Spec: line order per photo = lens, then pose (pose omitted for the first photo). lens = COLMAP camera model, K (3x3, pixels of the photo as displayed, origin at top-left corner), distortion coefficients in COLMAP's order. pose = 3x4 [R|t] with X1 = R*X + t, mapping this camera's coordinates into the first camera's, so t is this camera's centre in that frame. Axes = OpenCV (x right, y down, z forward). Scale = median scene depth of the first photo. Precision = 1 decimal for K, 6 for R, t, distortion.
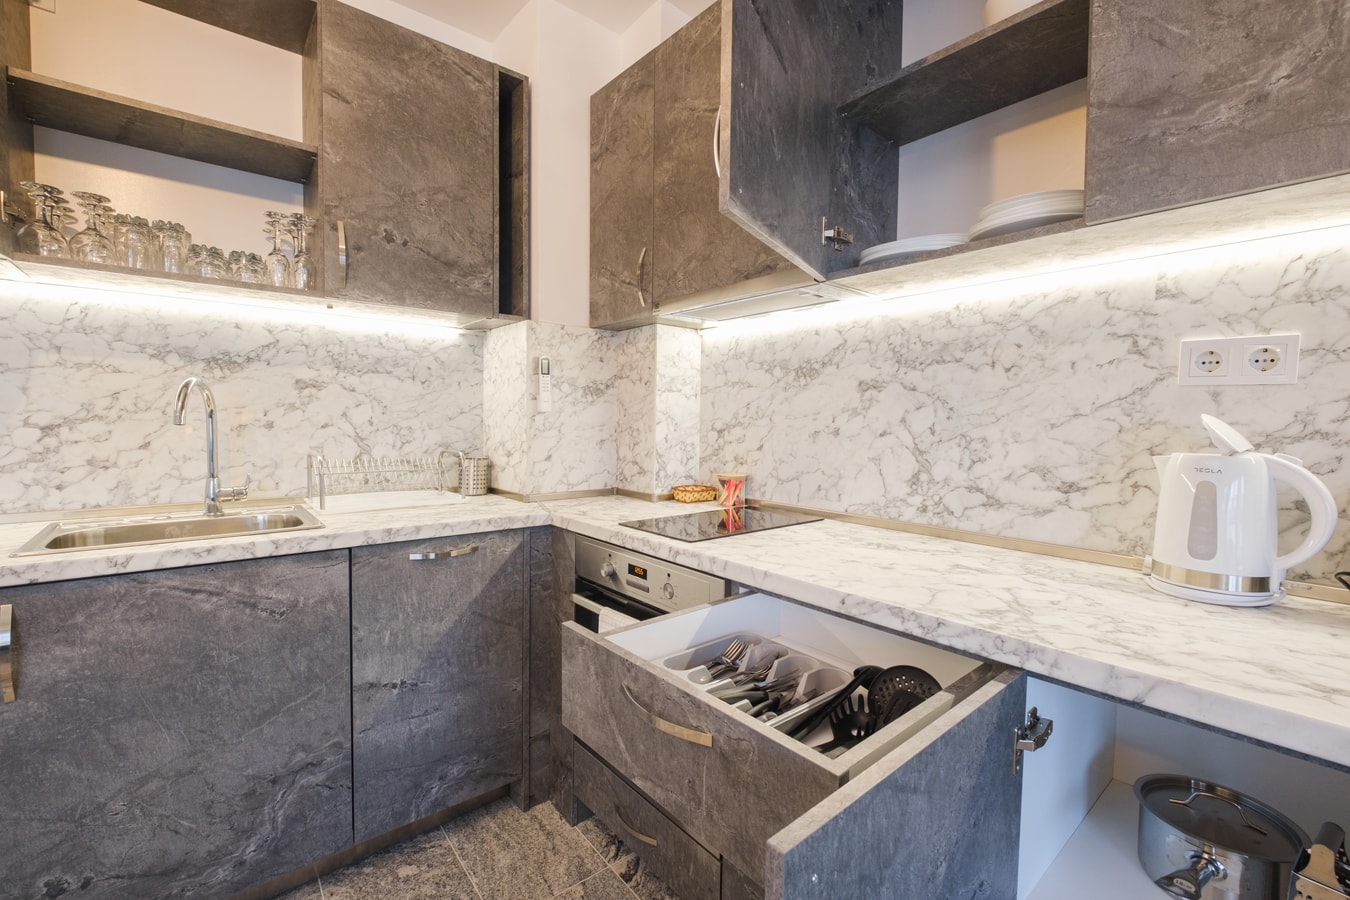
lens RADIAL K [[578.8, 0, 674.0], [0, 578.8, 444.4], [0, 0, 1]] dist [0.003195, -0.004788]
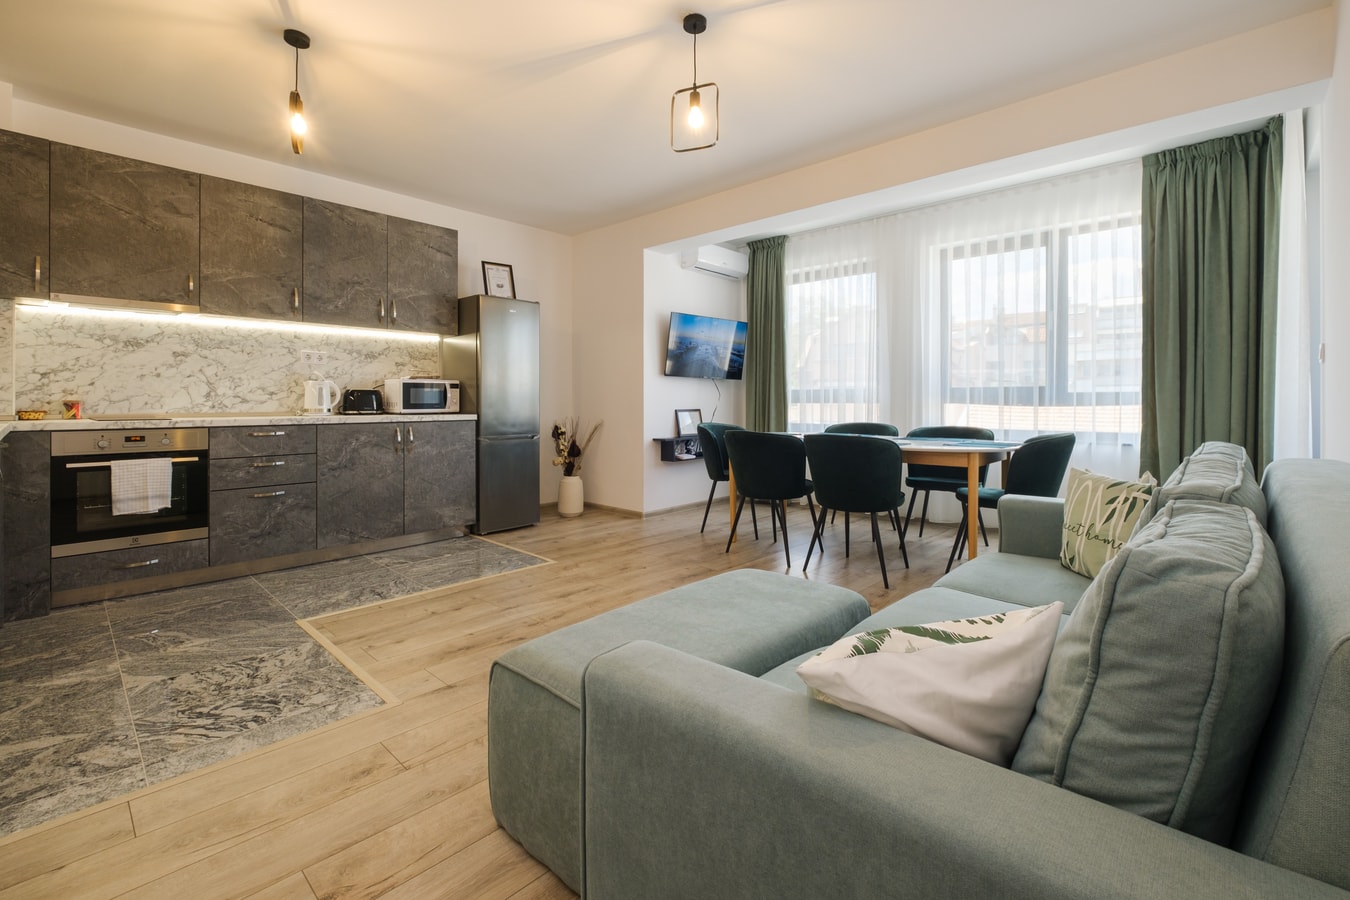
lens RADIAL K [[600.6, 0, 674.1], [0, 600.6, 398.8], [0, 0, 1]] dist [-0.000890, -0.000507]
pose [[-0.128865, -0.007582, 0.991633, -2.077993], [0.041390, 0.999058, 0.013018, 0.111399], [-0.990798, 0.042721, -0.128430, -0.543080]]
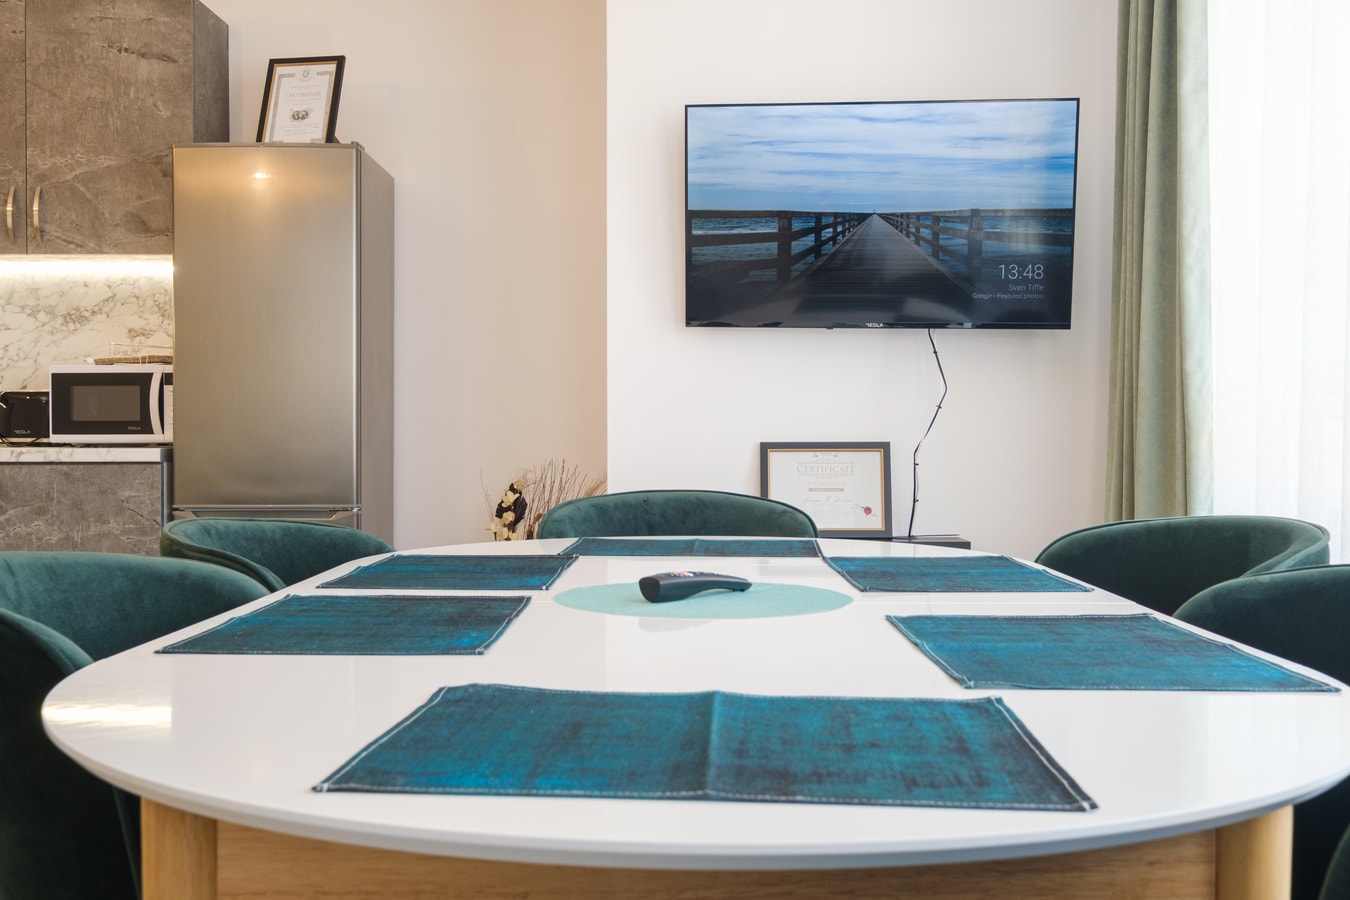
lens RADIAL K [[1361.4, 0, 679.7], [0, 1361.4, 440.8], [0, 0, 1]] dist [0.018370, -0.004492]
pose [[0.652788, -0.019568, 0.757288, -0.552675], [0.041040, 0.999112, -0.009560, 0.225529], [-0.756428, 0.037320, 0.653012, -2.275412]]
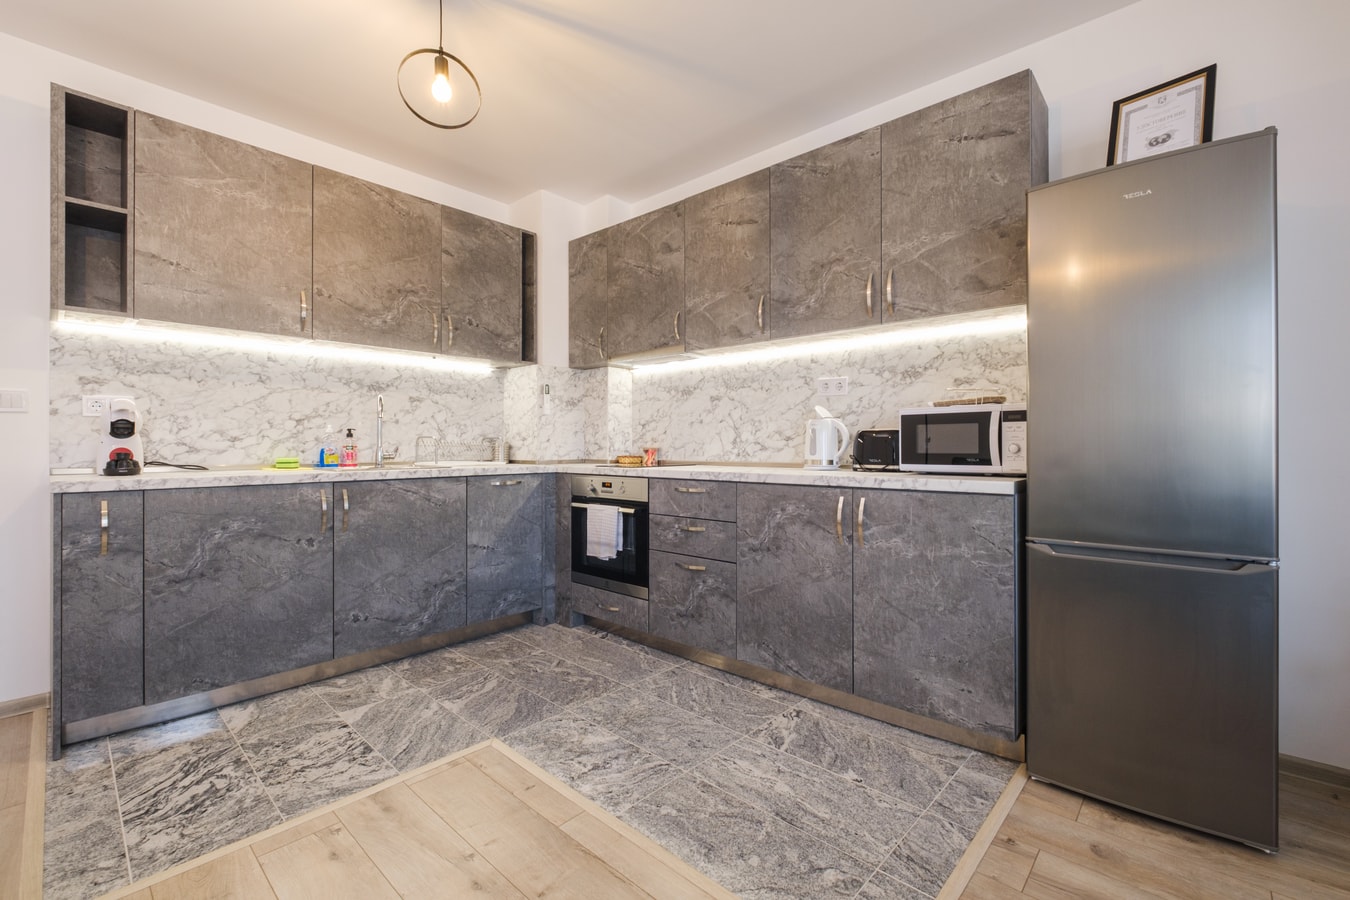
lens RADIAL K [[578.8, 0, 674.0], [0, 578.8, 444.4], [0, 0, 1]] dist [0.003195, -0.004788]
pose [[0.989893, -0.013603, 0.141159, -0.100751], [0.019751, 0.998912, -0.042242, 0.141952], [-0.140431, 0.044604, 0.989085, -0.986288]]
